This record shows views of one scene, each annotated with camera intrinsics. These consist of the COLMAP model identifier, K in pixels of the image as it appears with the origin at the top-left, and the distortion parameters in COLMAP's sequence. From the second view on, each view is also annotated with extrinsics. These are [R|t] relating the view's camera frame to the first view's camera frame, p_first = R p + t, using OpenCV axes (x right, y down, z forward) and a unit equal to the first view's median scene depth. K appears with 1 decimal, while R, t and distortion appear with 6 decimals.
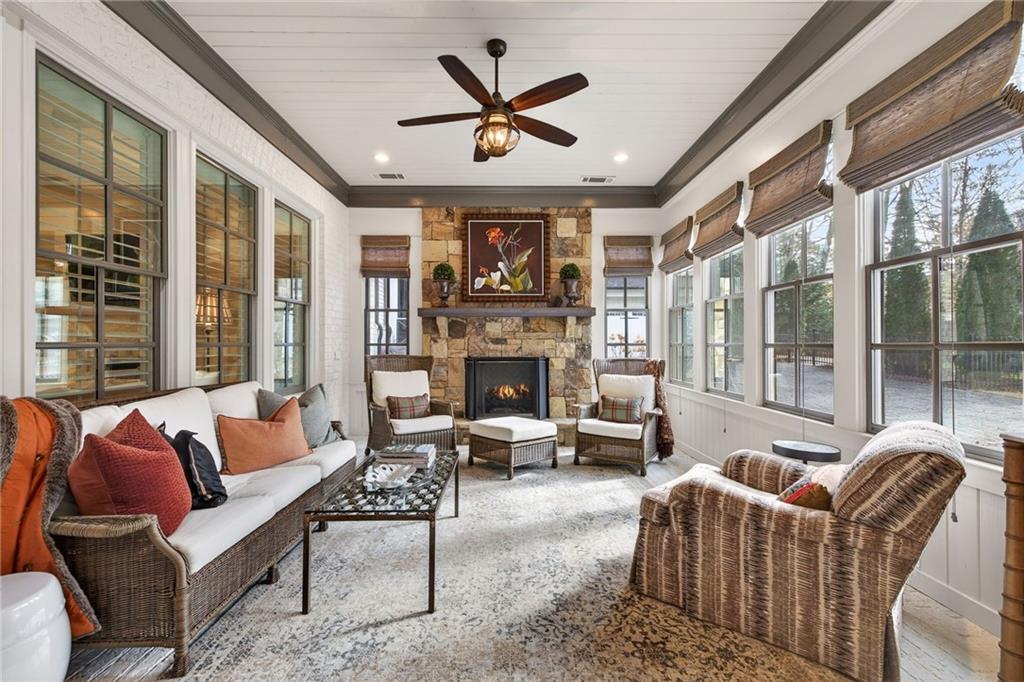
lens RADIAL K [[430.6, 0, 508.6], [0, 430.6, 340.6], [0, 0, 1]] dist [0.009425, 0.000082]
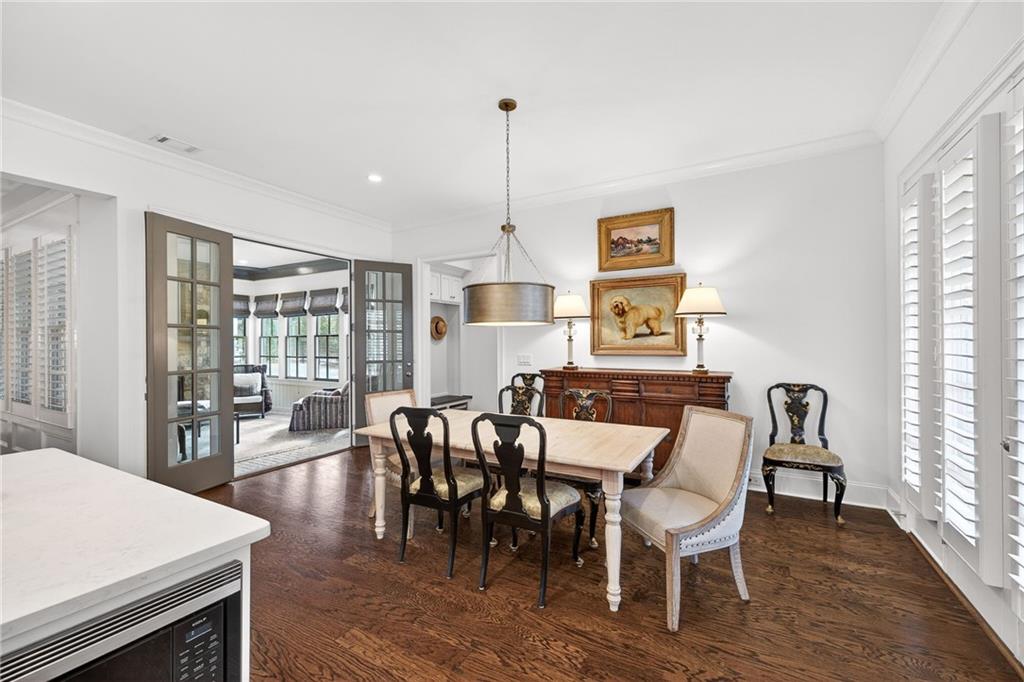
lens RADIAL K [[430.6, 0, 510.7], [0, 430.6, 339.9], [0, 0, 1]] dist [0.009425, 0.000082]
pose [[0.495733, 0.002366, 0.868472, -1.417243], [0.001970, 0.999991, -0.003849, -0.105816], [-0.868473, 0.003619, 0.495723, -1.723574]]
